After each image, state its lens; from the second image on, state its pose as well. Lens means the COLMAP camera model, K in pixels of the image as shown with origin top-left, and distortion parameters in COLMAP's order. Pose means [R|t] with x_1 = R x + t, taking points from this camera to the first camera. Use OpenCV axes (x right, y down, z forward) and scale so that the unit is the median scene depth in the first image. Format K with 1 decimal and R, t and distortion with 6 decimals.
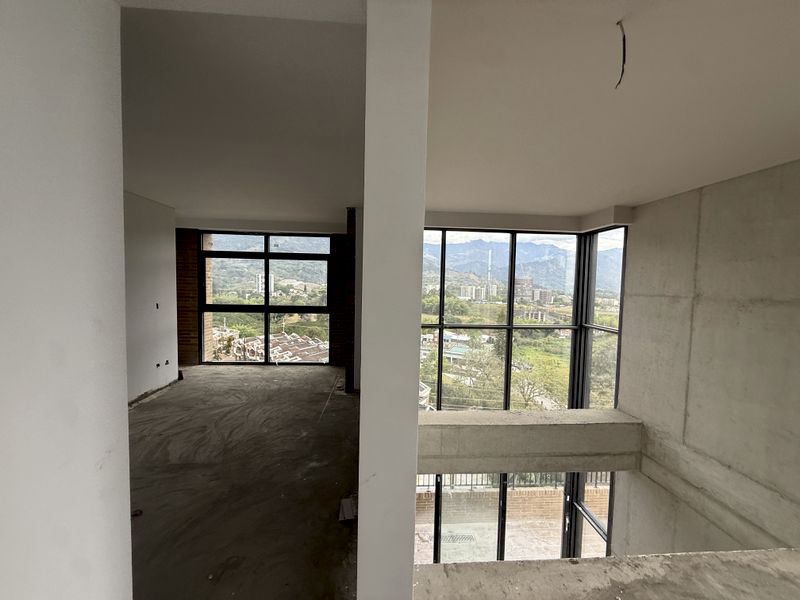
lens RADIAL K [[317.4, 0, 398.3], [0, 317.4, 298.3], [0, 0, 1]] dist [-0.001370, 0.000507]
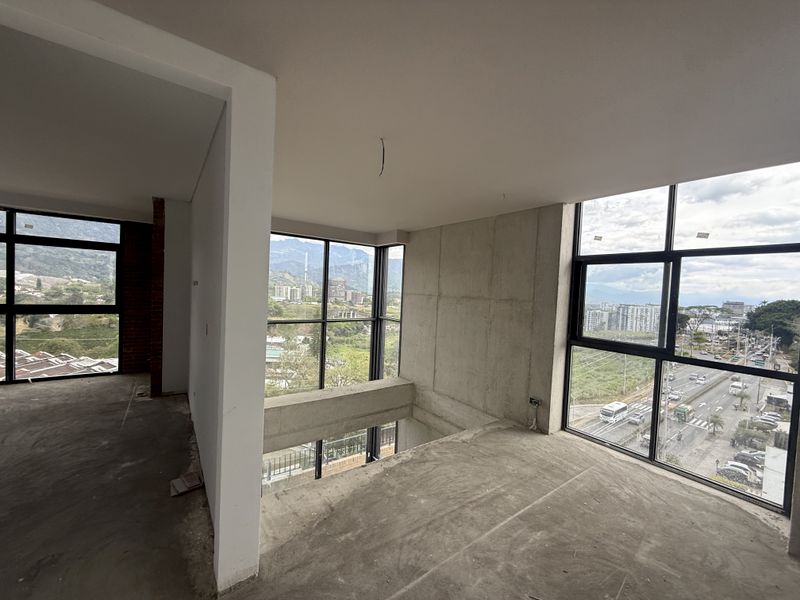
lens RADIAL K [[317.4, 0, 397.8], [0, 317.4, 301.3], [0, 0, 1]] dist [-0.001370, 0.000507]
pose [[0.845043, -0.002807, 0.534692, -0.055235], [-0.001378, 0.999971, 0.007428, 0.010612], [-0.534697, -0.007014, 0.845015, -0.166220]]
